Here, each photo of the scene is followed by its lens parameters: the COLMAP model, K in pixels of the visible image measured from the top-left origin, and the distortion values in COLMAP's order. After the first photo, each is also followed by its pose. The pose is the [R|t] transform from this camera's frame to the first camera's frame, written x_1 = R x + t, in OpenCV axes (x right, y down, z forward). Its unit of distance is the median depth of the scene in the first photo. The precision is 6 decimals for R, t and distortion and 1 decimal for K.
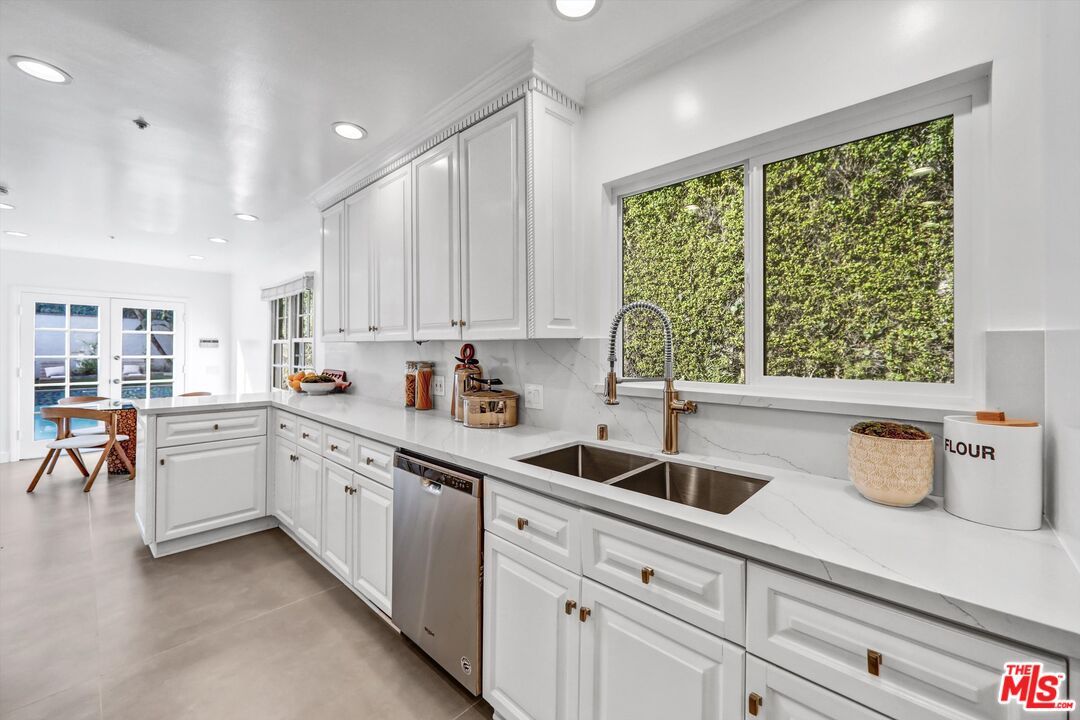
lens RADIAL K [[420.1, 0, 537.9], [0, 420.1, 345.2], [0, 0, 1]] dist [-0.000076, -0.000005]
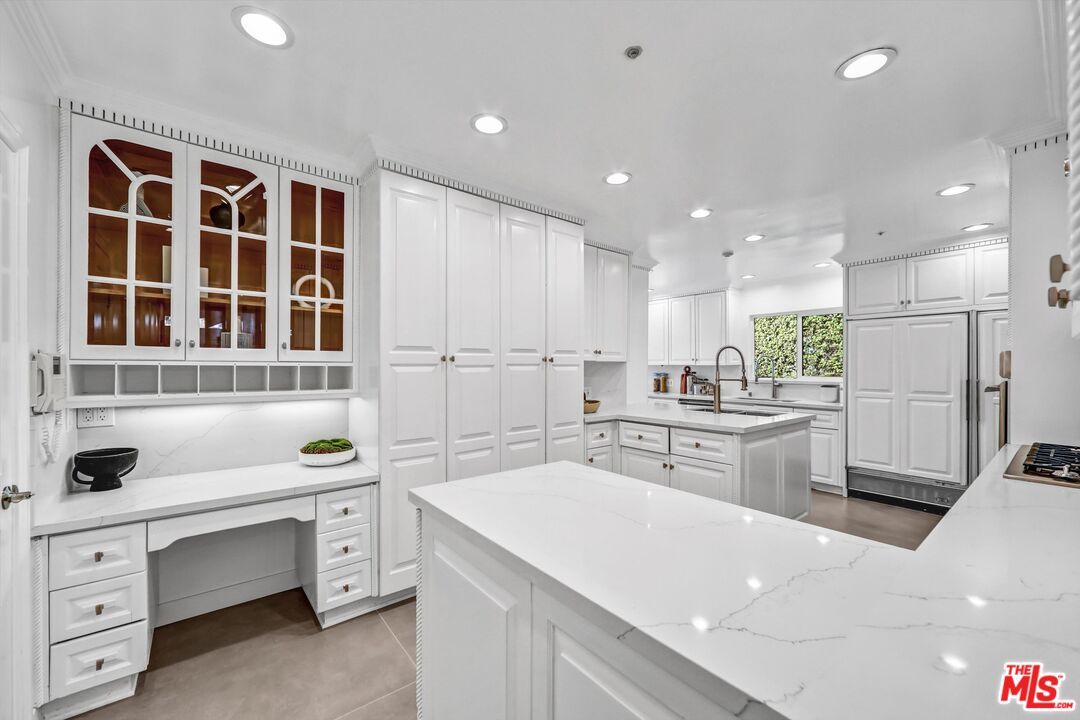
lens RADIAL K [[424.5, 0, 527.8], [0, 424.5, 364.4], [0, 0, 1]] dist [-0.001001, -0.000101]
pose [[0.987720, -0.002182, -0.156219, -0.817932], [0.002896, 0.999986, 0.004342, -0.032535], [0.156208, -0.004741, 0.987713, -1.987167]]
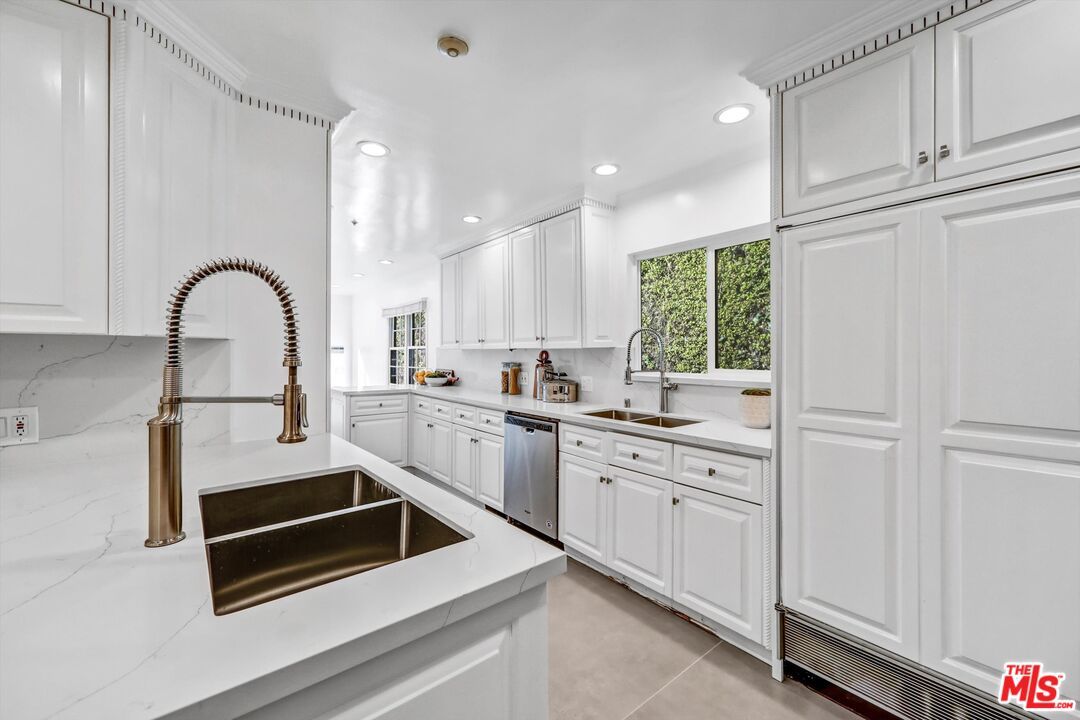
lens RADIAL K [[427.8, 0, 538.4], [0, 427.8, 351.0], [0, 0, 1]] dist [0.000203, 0.000031]
pose [[0.990428, -0.004206, -0.137963, 0.031330], [0.004790, 0.999981, 0.003902, -0.008642], [0.137944, -0.004525, 0.990430, -0.604760]]
